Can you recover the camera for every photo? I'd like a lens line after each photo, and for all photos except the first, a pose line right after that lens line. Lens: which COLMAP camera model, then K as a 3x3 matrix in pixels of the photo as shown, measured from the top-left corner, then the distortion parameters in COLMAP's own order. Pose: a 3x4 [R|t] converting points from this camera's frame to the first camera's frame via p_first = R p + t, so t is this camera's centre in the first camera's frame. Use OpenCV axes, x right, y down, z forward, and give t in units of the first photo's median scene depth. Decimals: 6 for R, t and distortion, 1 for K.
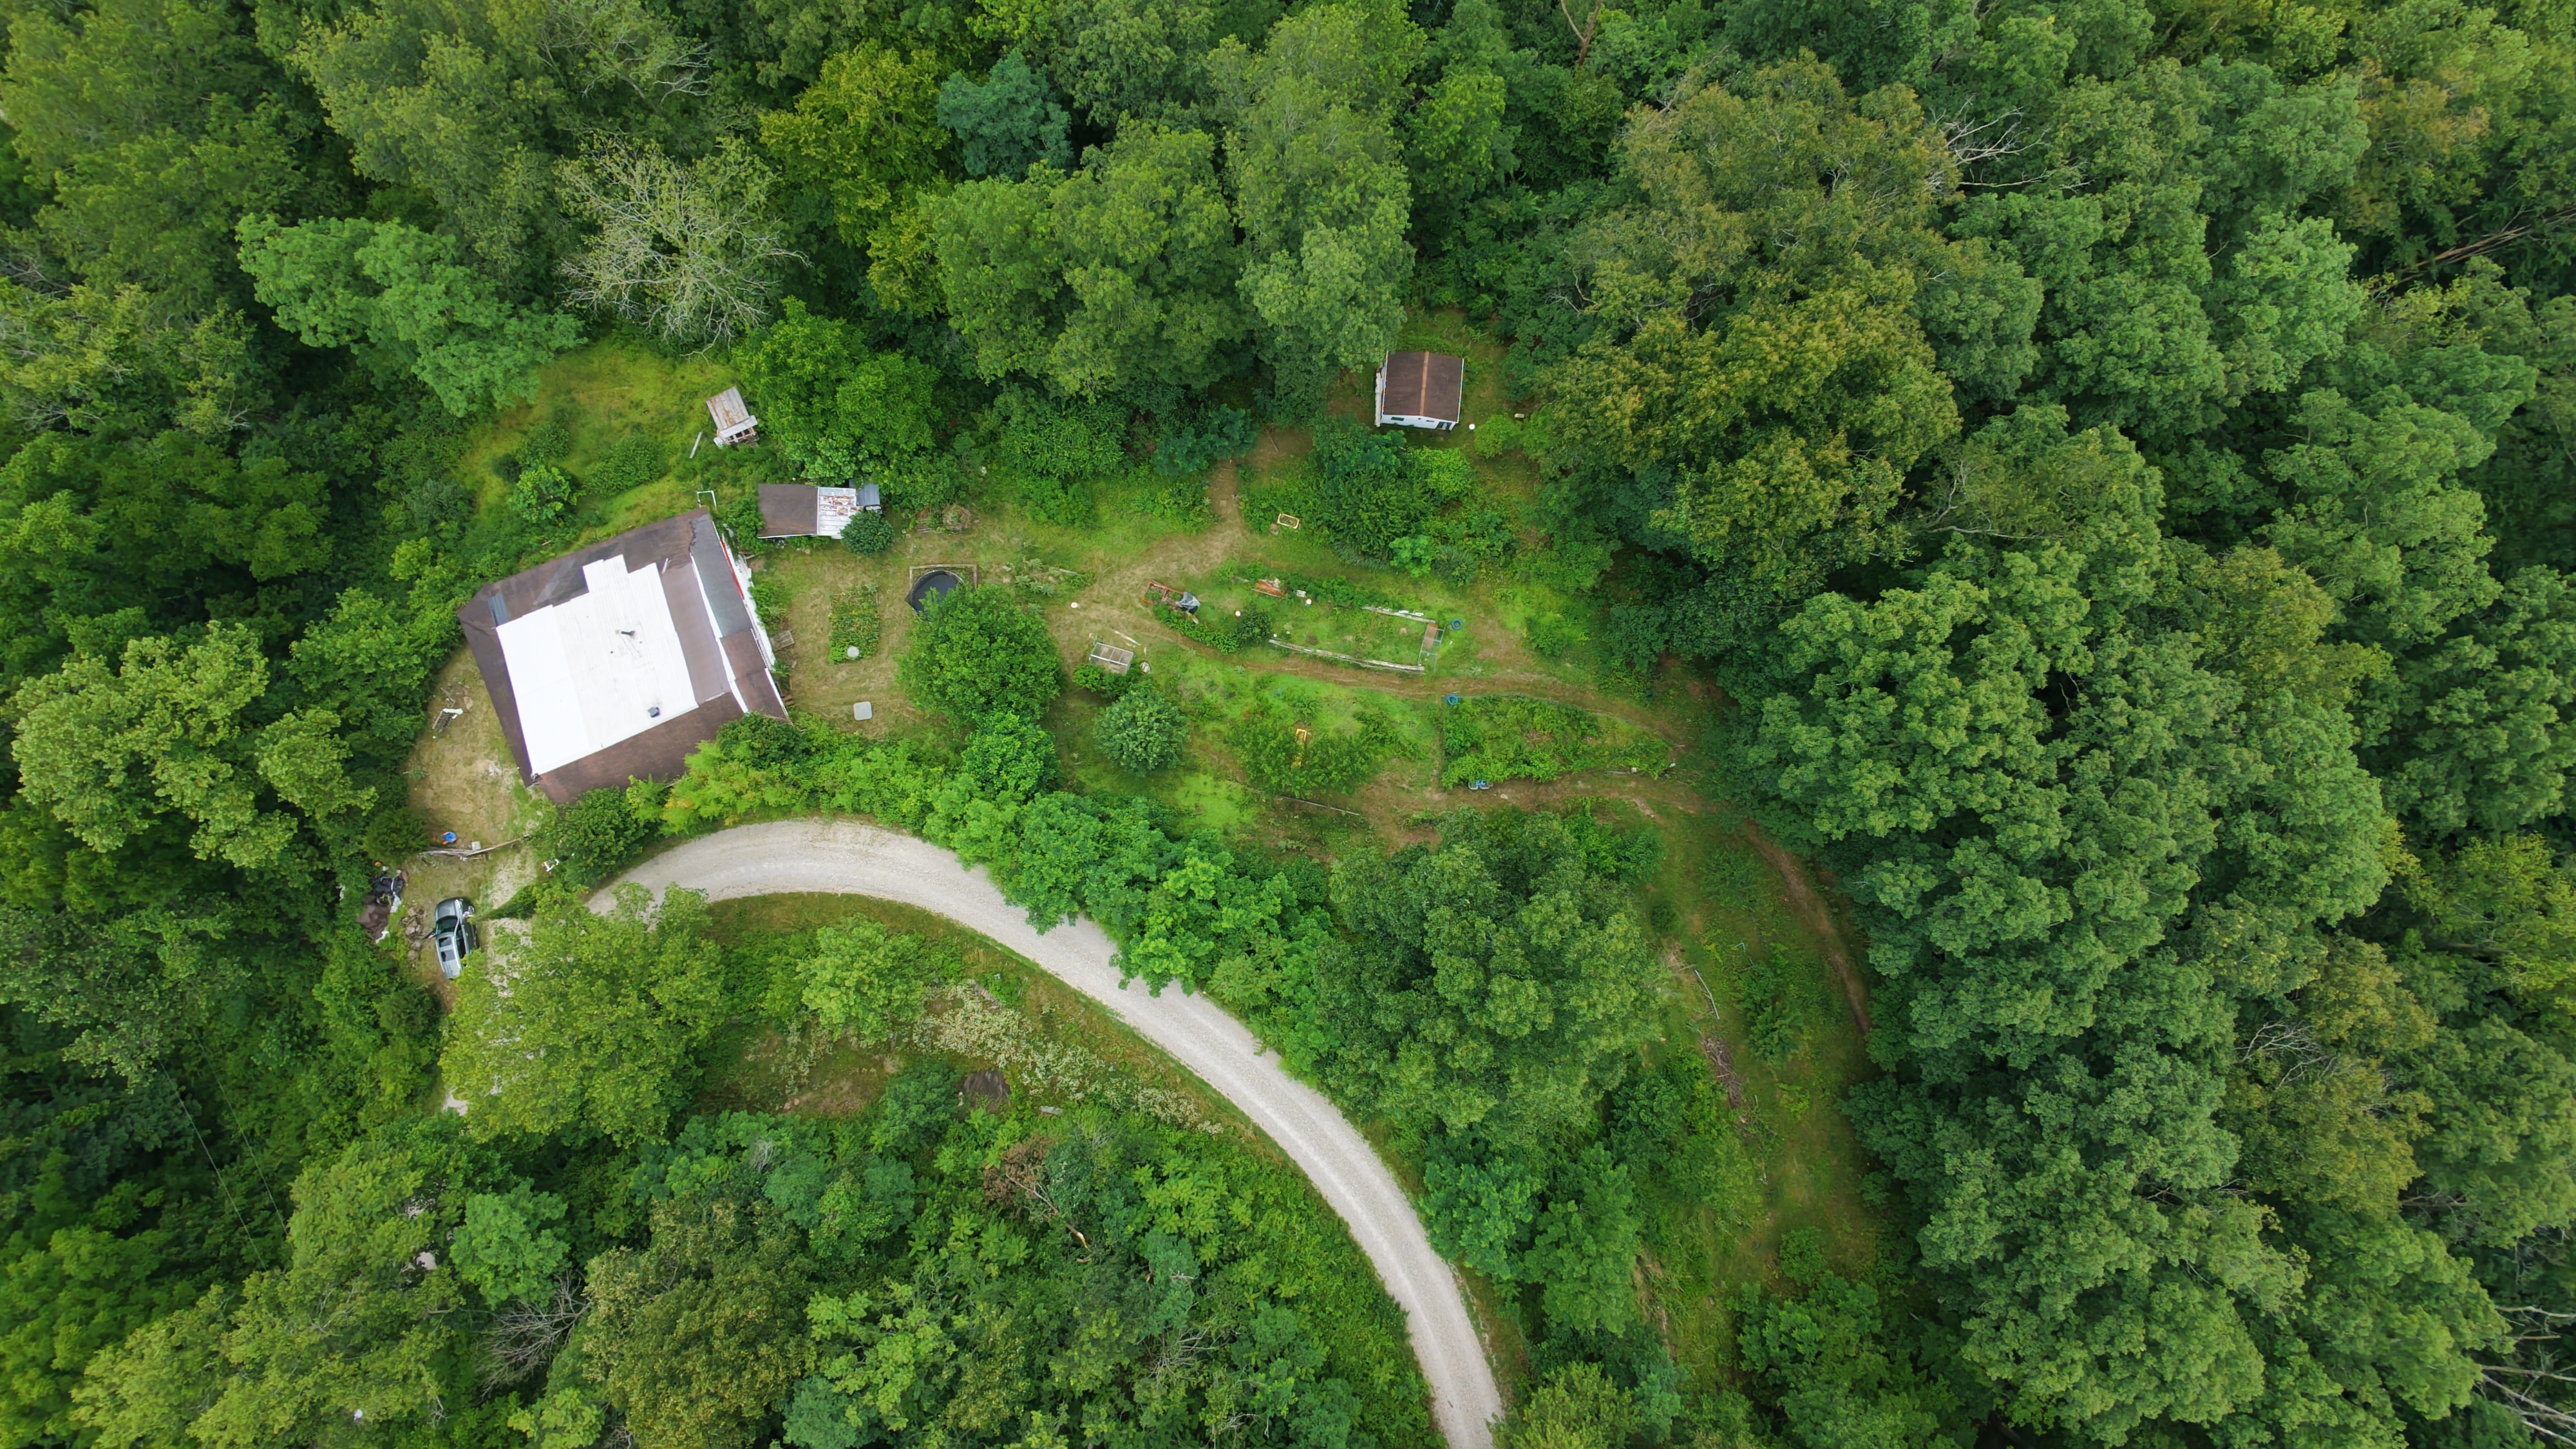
lens RADIAL K [[1219.1, 0, 1281.4], [0, 1219.1, 713.5], [0, 0, 1]] dist [0.001011, 0.000501]
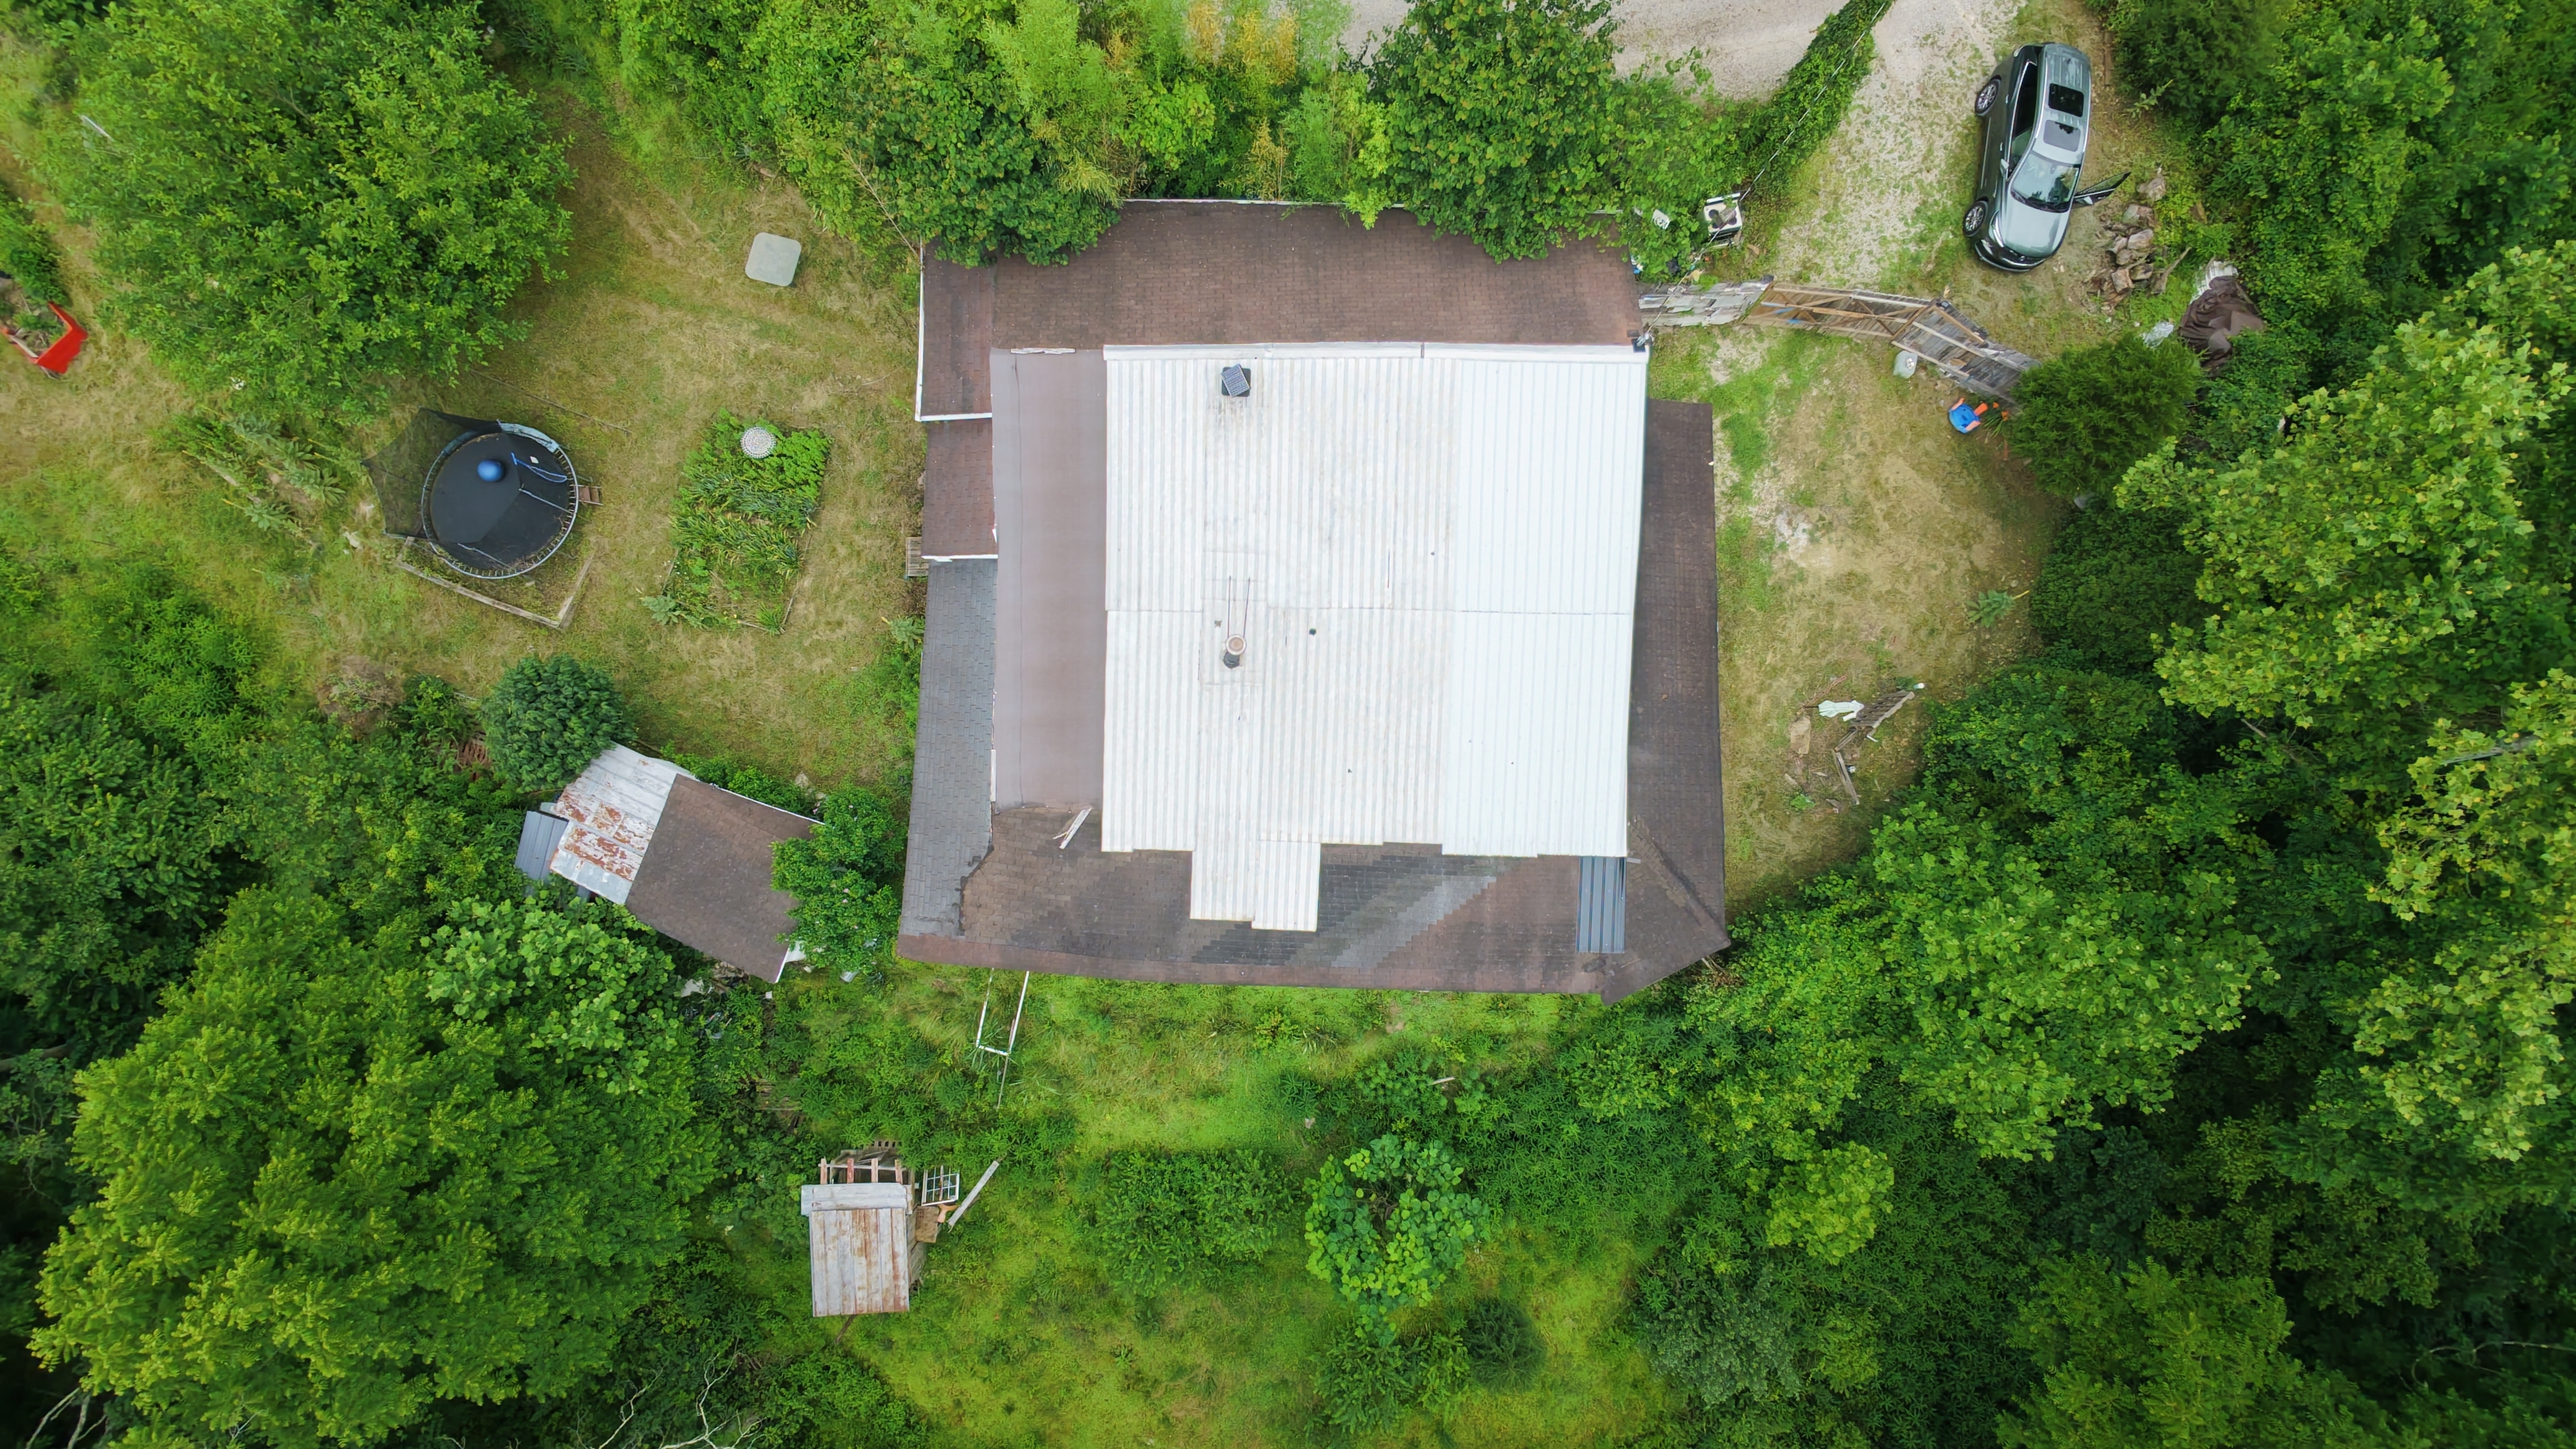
lens RADIAL K [[1219.1, 0, 1279.8], [0, 1219.1, 717.0], [0, 0, 1]] dist [0.001011, 0.000501]
pose [[-0.919452, -0.392862, 0.016348, -0.532432], [0.390643, -0.907941, 0.151790, -0.118722], [-0.044790, 0.145950, 0.988278, 0.653994]]
